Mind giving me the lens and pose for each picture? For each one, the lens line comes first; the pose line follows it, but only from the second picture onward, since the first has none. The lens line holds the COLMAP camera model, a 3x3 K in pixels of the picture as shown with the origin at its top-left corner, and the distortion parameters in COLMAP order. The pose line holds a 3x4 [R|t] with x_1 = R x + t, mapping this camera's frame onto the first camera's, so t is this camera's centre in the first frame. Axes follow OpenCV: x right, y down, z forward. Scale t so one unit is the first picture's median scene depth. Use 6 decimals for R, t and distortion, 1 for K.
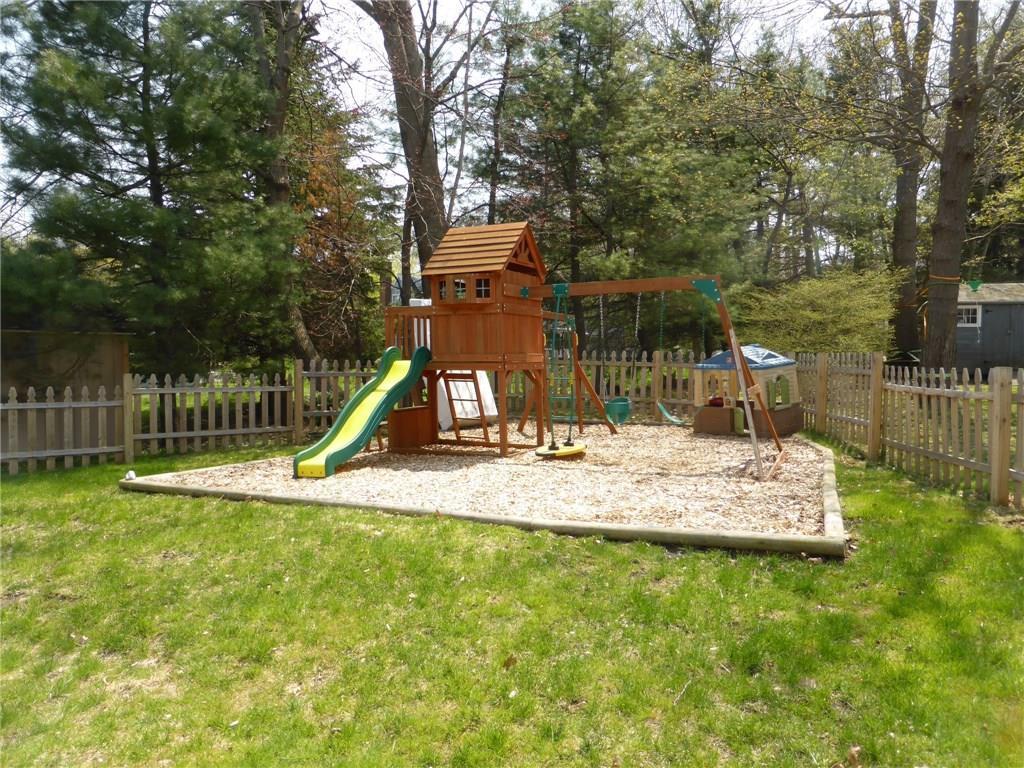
lens RADIAL K [[735.3, 0, 512.0], [0, 735.3, 384.0], [0, 0, 1]] dist [-0.001517, -0.000125]
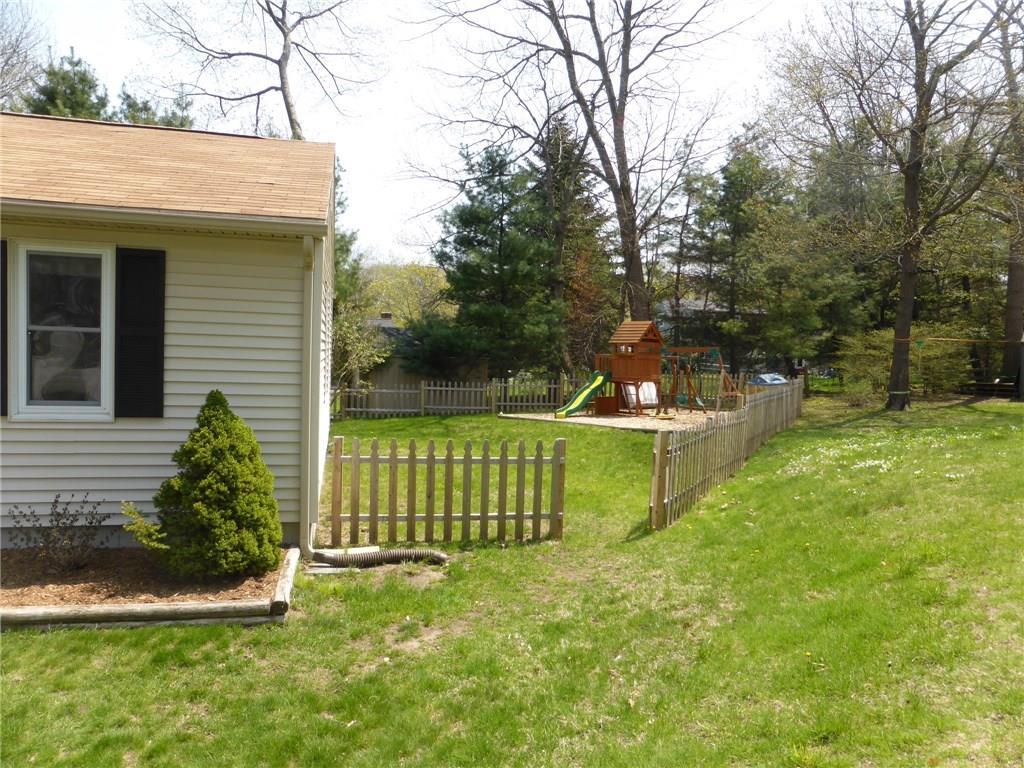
lens RADIAL K [[735.3, 0, 512.0], [0, 735.3, 384.0], [0, 0, 1]] dist [-0.001517, -0.000125]
pose [[0.925700, 0.037381, -0.376407, 0.416954], [-0.039187, 0.999228, 0.002860, -0.001585], [0.376223, 0.012103, 0.926450, -1.140418]]
